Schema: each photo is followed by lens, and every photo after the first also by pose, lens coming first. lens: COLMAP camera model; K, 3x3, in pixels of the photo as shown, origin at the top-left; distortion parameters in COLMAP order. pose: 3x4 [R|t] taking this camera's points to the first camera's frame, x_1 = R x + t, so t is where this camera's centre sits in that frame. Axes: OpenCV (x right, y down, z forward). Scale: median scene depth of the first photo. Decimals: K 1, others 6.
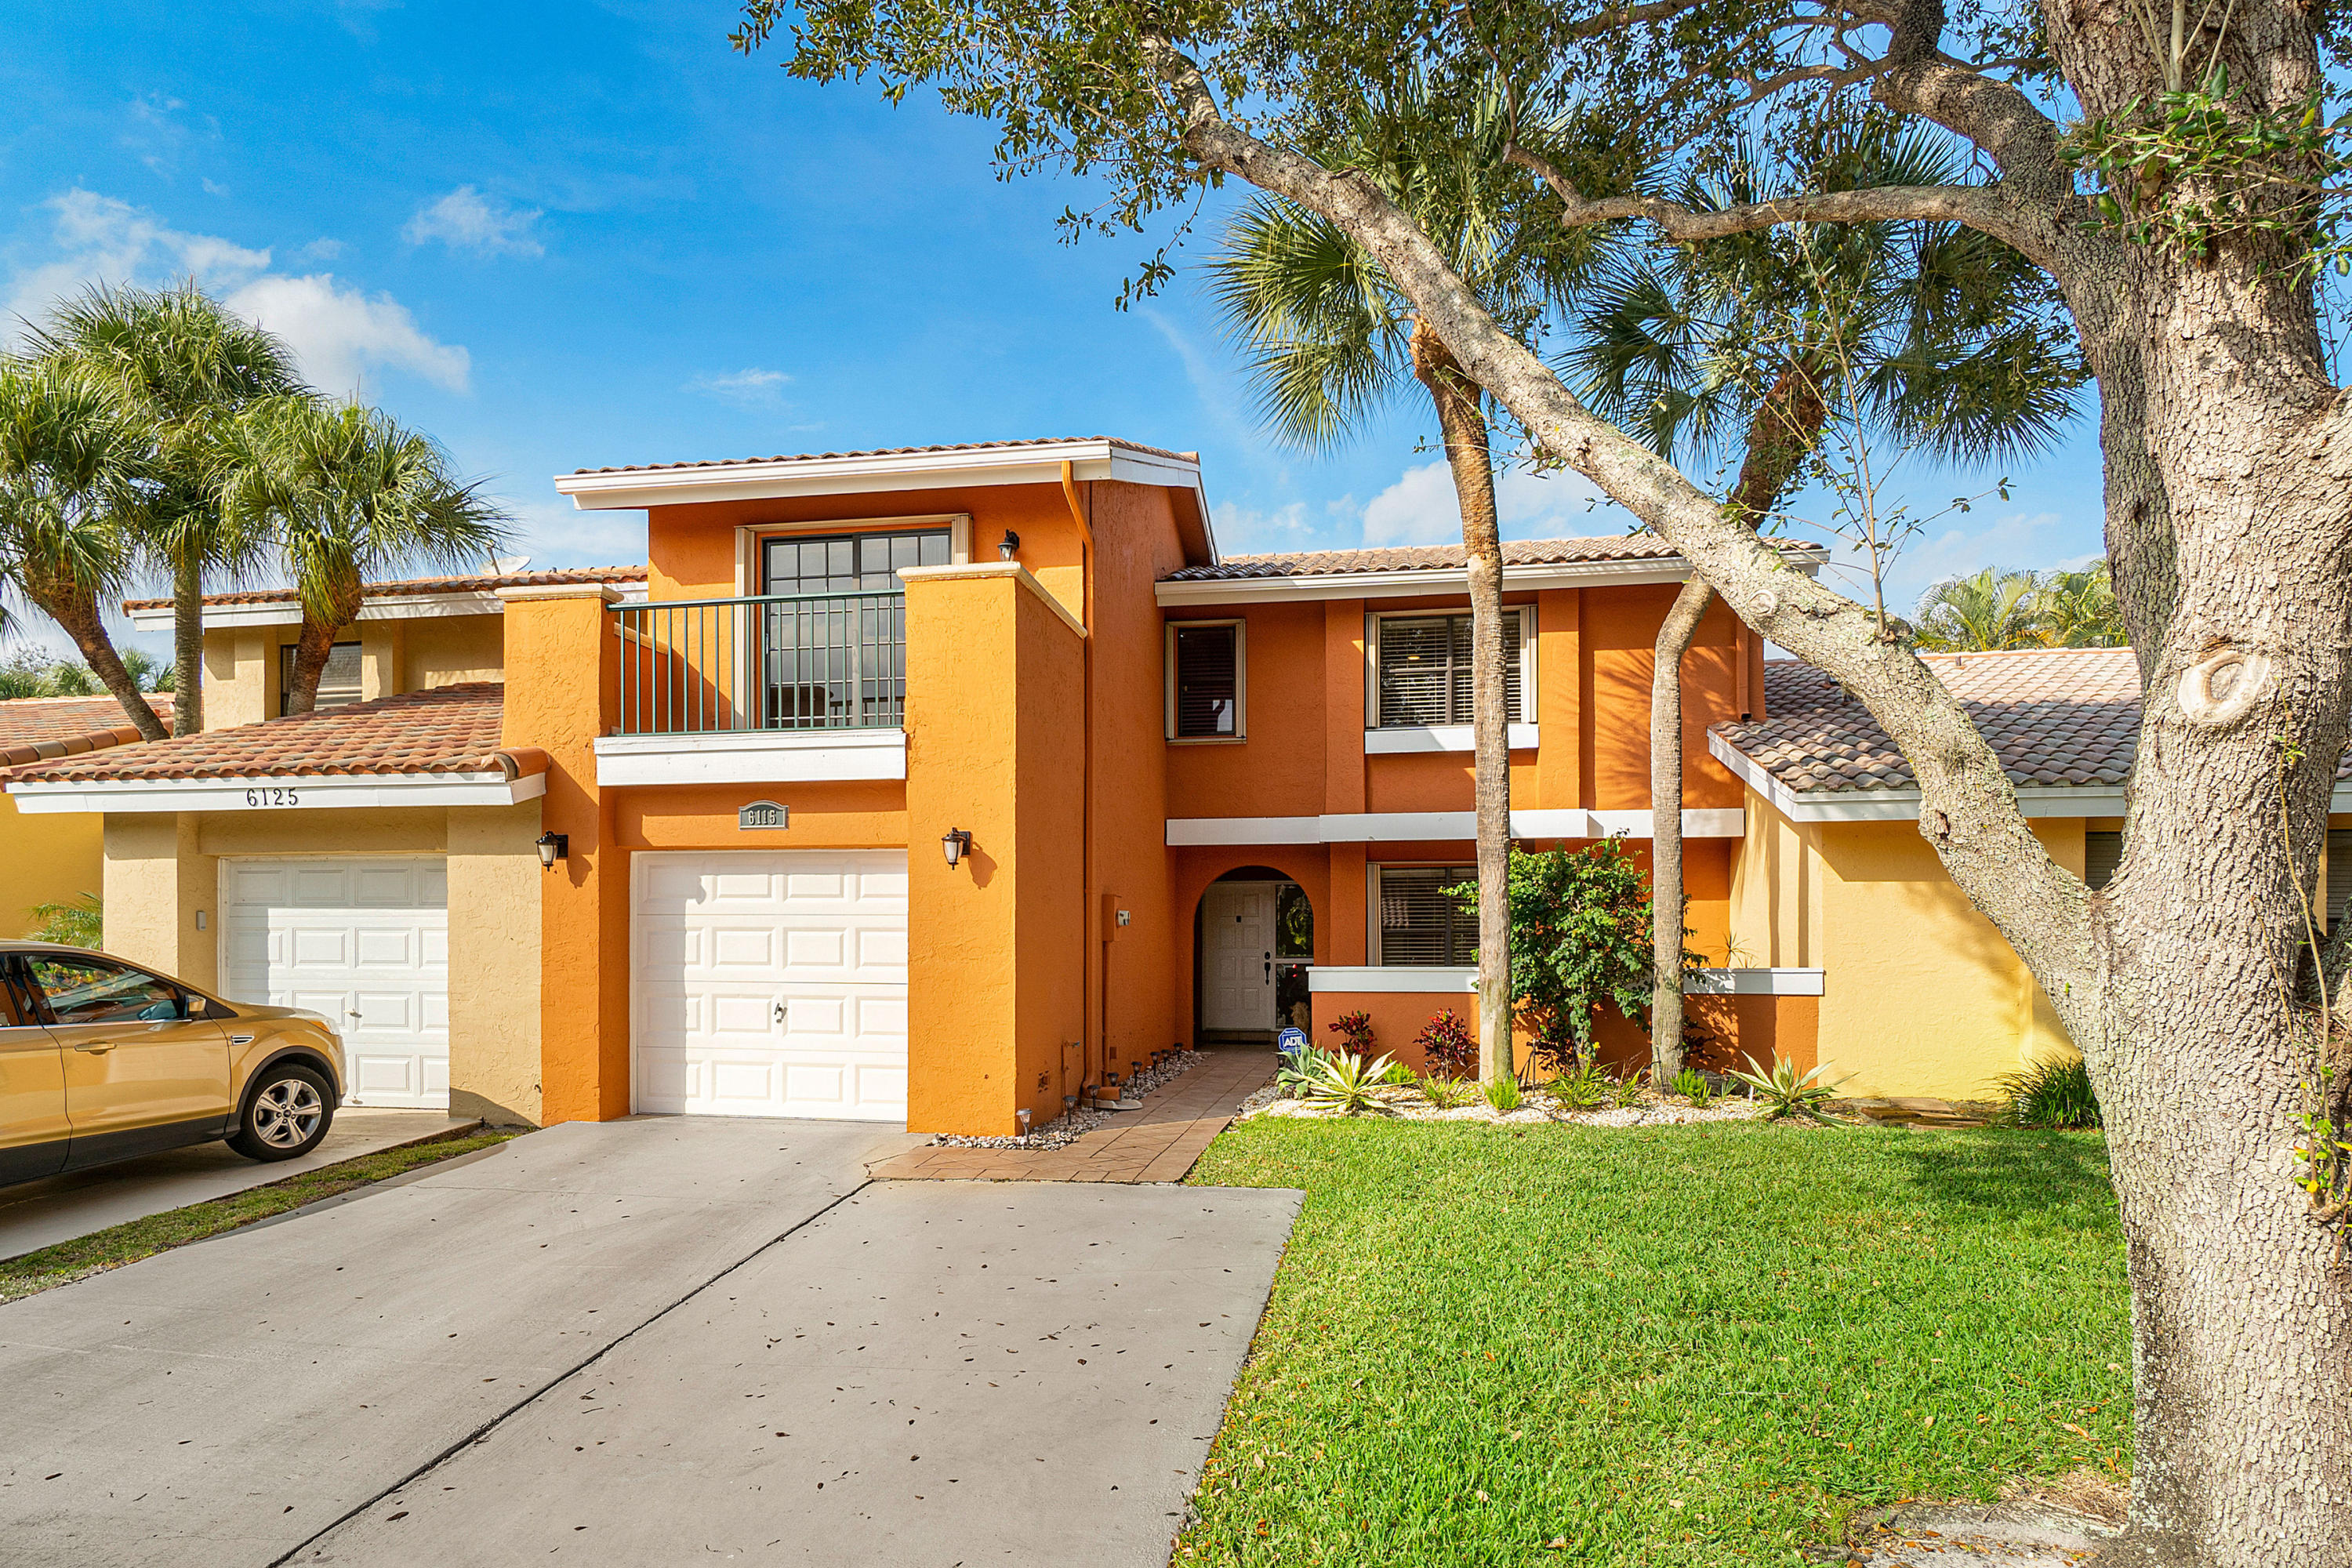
lens RADIAL K [[1051.5, 0, 996.0], [0, 1051.5, 905.0], [0, 0, 1]] dist [-0.005180, 0.000340]
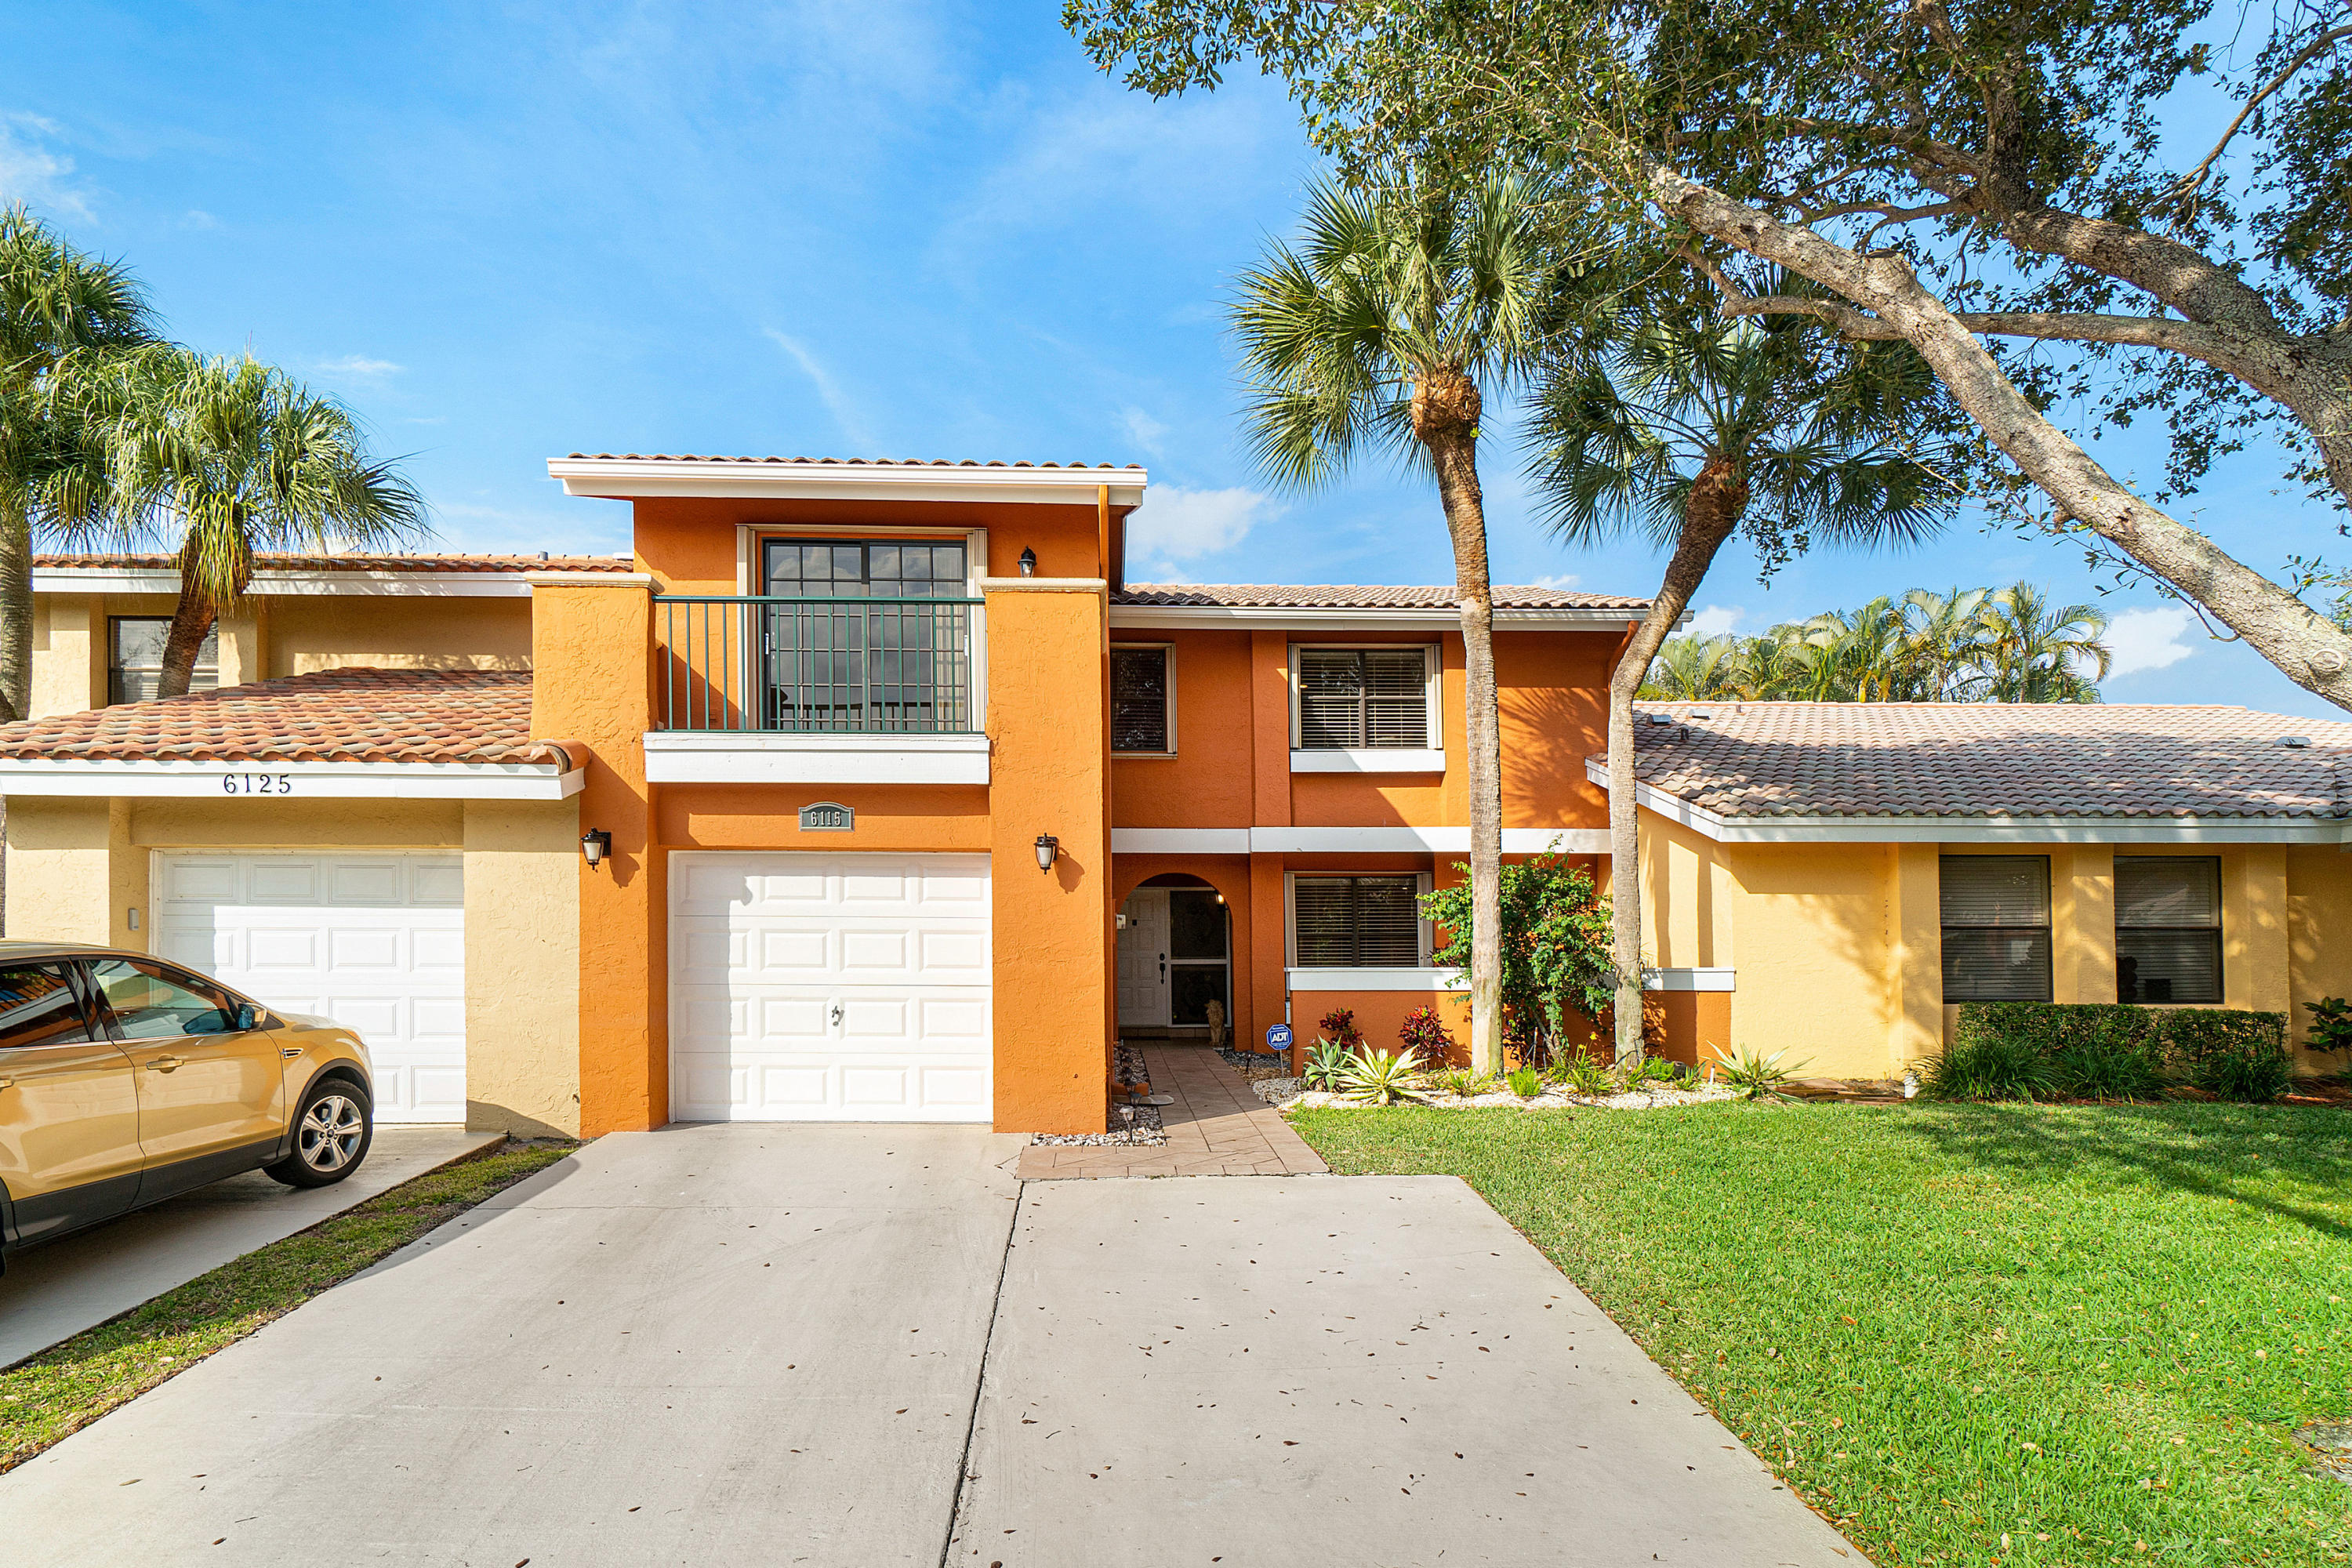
lens RADIAL K [[1010.7, 0, 958.8], [0, 1010.7, 891.0], [0, 0, 1]] dist [0.002423, -0.000269]
pose [[0.985429, 0.010271, 0.169775, -0.249122], [-0.007447, 0.999823, -0.017257, 0.000519], [-0.169922, 0.015741, 0.985332, 0.037172]]
